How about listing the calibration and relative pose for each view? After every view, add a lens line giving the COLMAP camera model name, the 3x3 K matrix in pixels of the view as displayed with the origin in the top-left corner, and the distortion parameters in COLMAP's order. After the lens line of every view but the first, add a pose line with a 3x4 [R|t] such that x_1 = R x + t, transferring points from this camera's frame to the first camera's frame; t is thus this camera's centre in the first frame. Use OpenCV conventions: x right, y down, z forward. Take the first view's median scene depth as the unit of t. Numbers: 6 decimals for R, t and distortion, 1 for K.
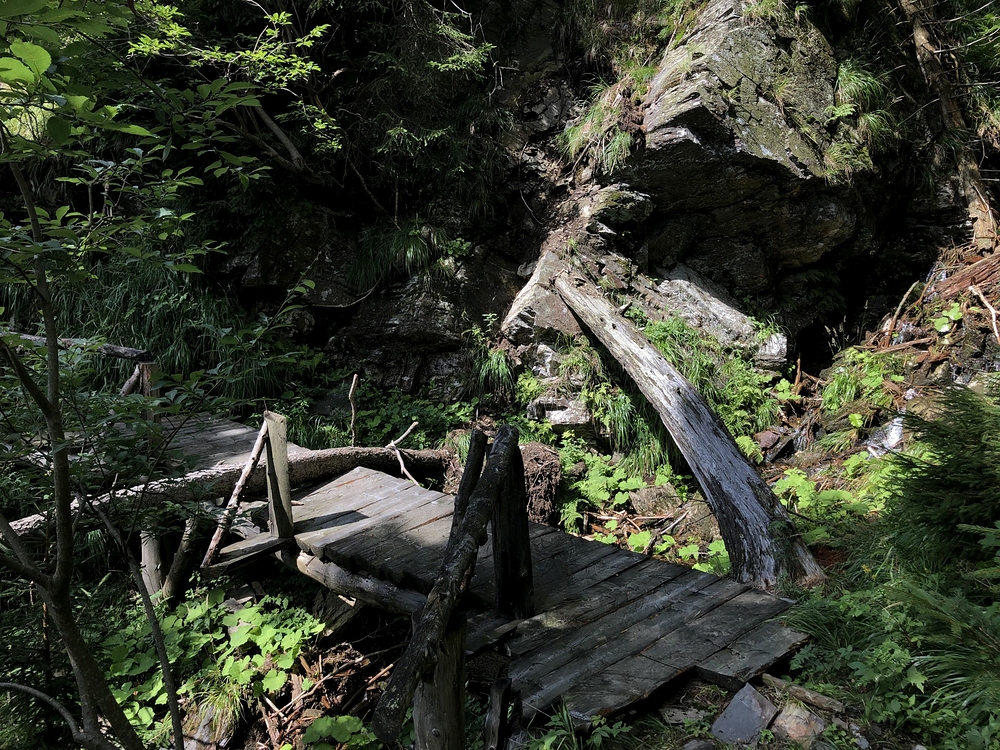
lens RADIAL K [[822.4, 0, 500.6], [0, 822.4, 374.7], [0, 0, 1]] dist [0.002462, -0.005601]
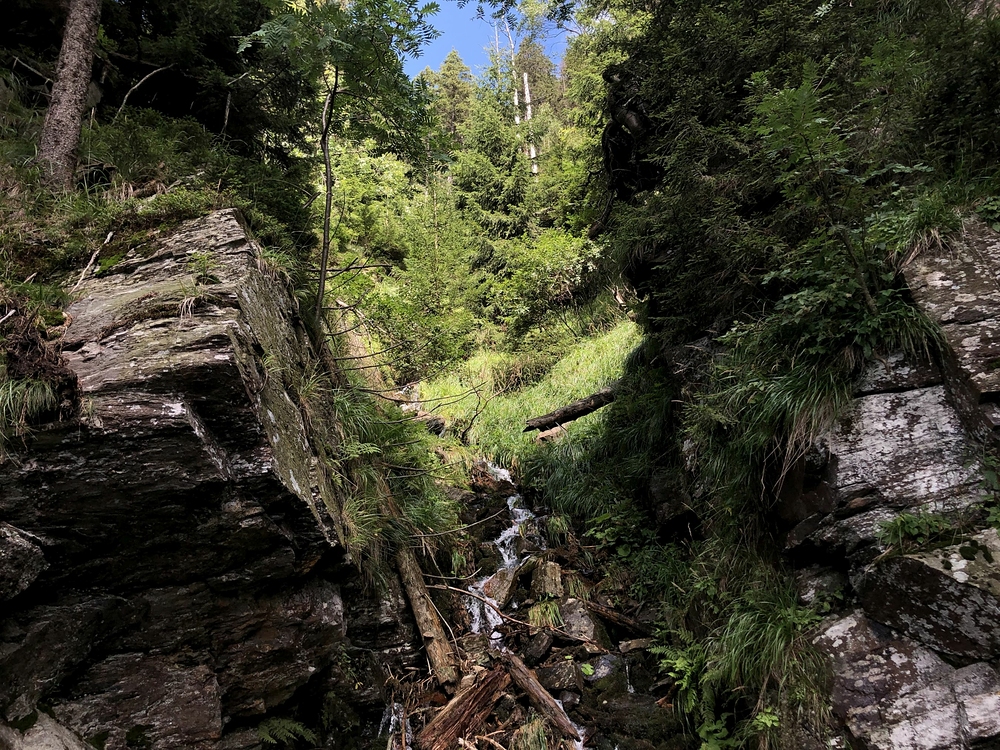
lens RADIAL K [[822.4, 0, 498.9], [0, 822.4, 371.2], [0, 0, 1]] dist [0.002462, -0.005601]
pose [[0.515569, 0.306482, 0.800161, -0.063897], [0.154043, 0.885474, -0.438414, -0.076749], [-0.842887, 0.349292, 0.409312, 0.628235]]
